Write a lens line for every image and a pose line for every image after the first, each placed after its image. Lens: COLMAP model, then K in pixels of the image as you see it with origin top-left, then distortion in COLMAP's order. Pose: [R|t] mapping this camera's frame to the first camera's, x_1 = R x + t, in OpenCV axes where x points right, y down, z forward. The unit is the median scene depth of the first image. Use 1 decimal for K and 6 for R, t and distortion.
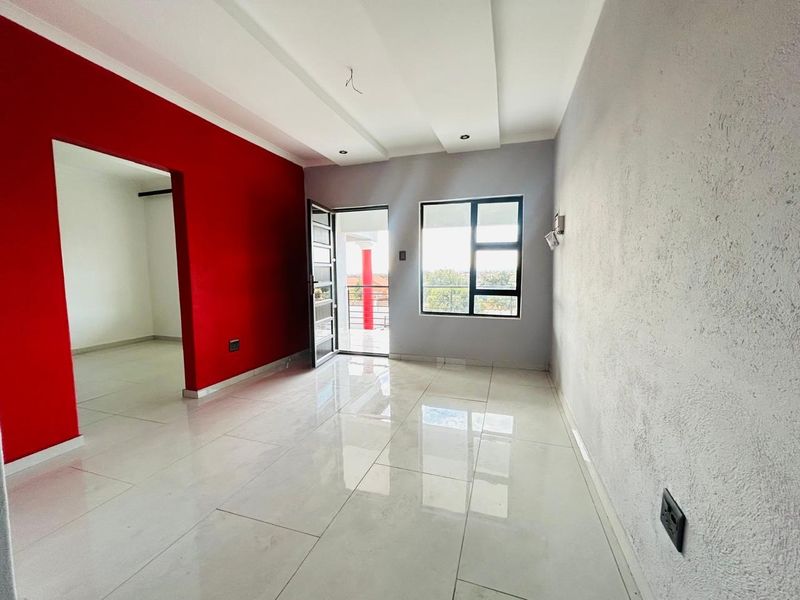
lens RADIAL K [[323.8, 0, 398.3], [0, 323.8, 300.7], [0, 0, 1]] dist [0.000184, 0.000282]
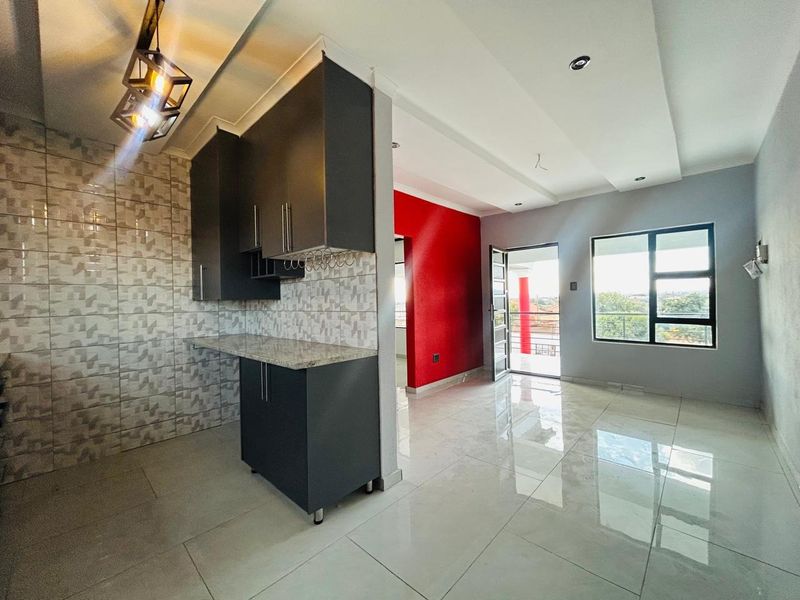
lens RADIAL K [[322.8, 0, 400.0], [0, 322.8, 300.0], [0, 0, 1]] dist [0.002106, 0.000497]
pose [[0.910502, -0.011434, -0.413346, -0.075980], [-0.021515, 0.996954, -0.074970, 0.002317], [0.412944, 0.077153, 0.907483, -0.259341]]
